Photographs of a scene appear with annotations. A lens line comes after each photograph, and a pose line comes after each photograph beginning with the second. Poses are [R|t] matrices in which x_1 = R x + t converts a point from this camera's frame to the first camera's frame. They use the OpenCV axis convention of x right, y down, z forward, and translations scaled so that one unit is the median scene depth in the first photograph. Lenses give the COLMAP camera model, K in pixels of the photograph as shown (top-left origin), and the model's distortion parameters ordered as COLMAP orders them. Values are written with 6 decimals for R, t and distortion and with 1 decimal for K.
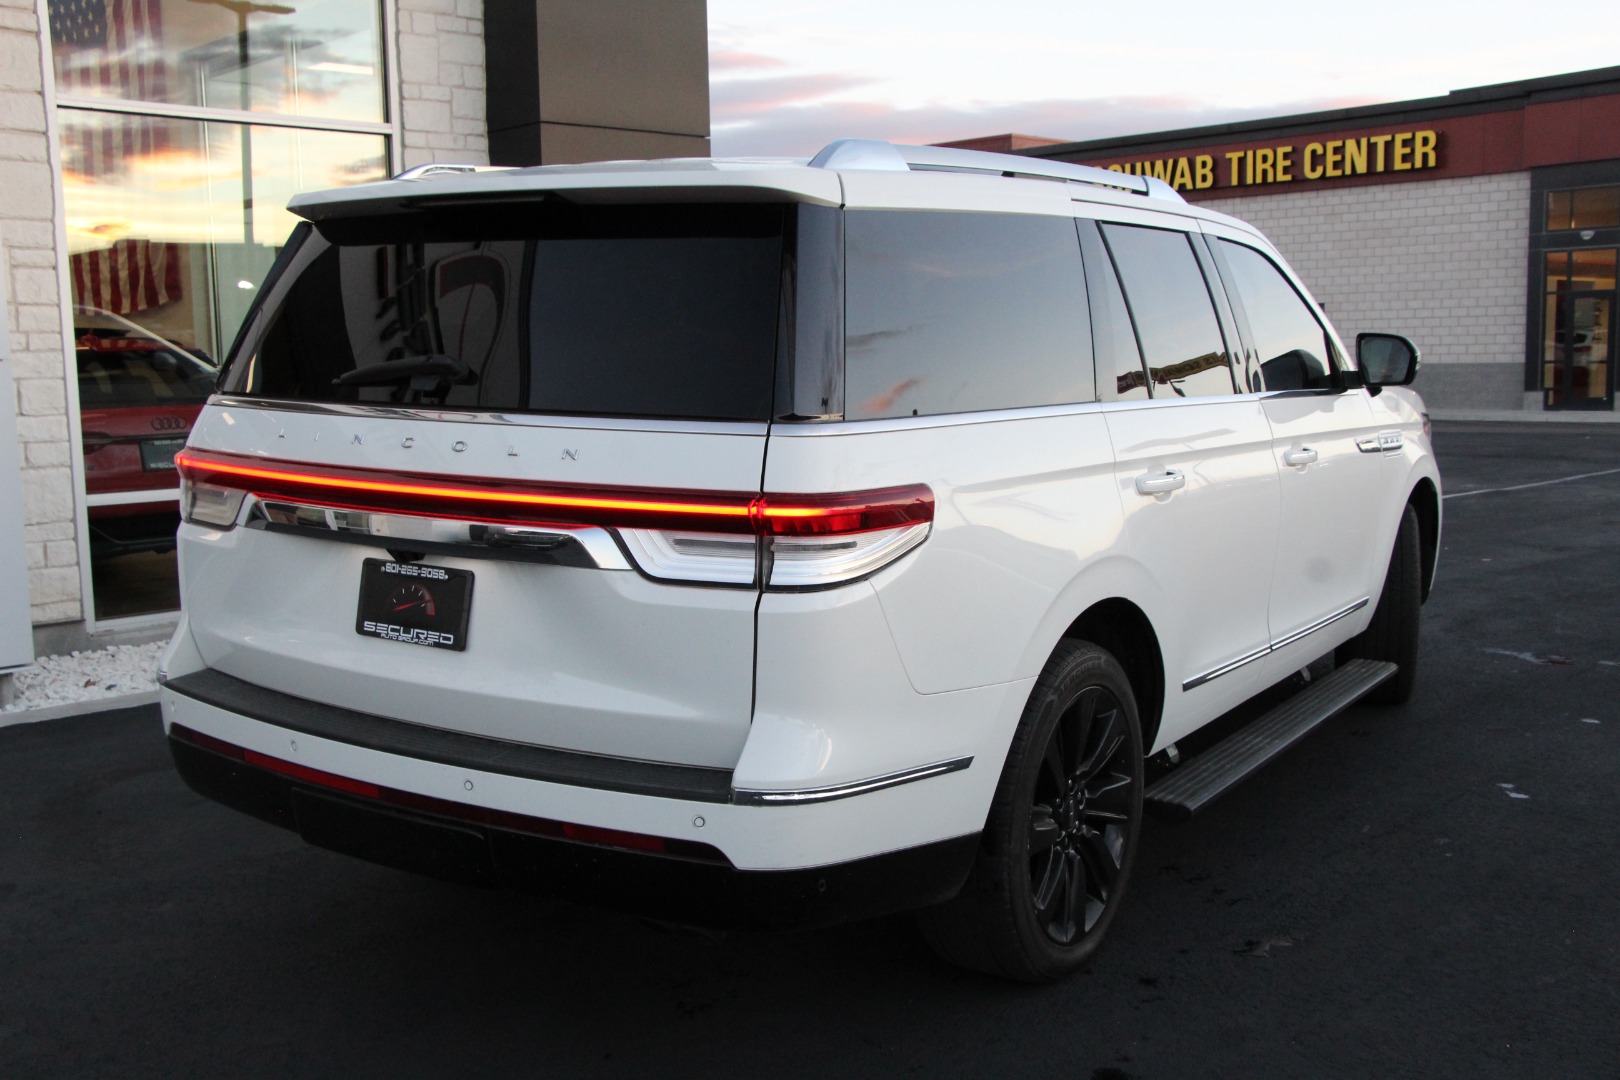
lens RADIAL K [[1685.5, 0, 810.0], [0, 1685.5, 540.0], [0, 0, 1]] dist [-0.047046, 0.026030]
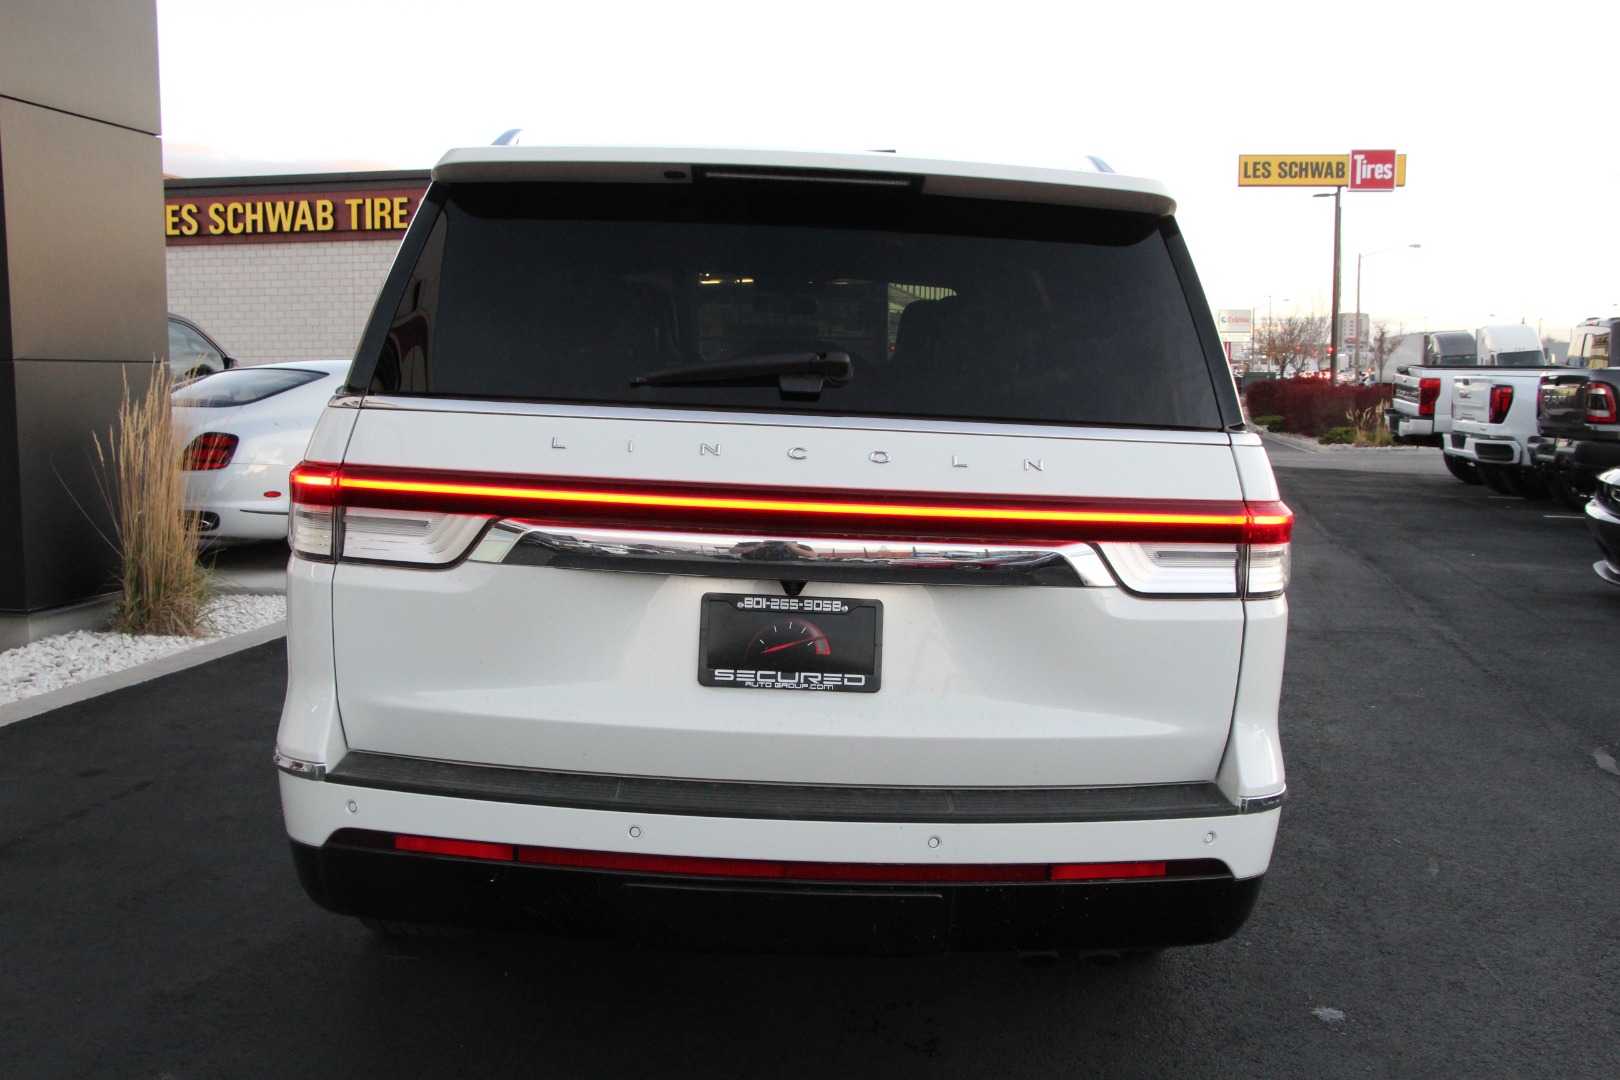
lens RADIAL K [[1529.8, 0, 810.0], [0, 1529.8, 540.0], [0, 0, 1]] dist [-0.121377, 0.003359]
pose [[0.820140, -0.035057, 0.571087, -0.657083], [0.040629, 0.999170, 0.002988, -0.015757], [-0.570718, 0.020752, 0.820884, 0.355563]]
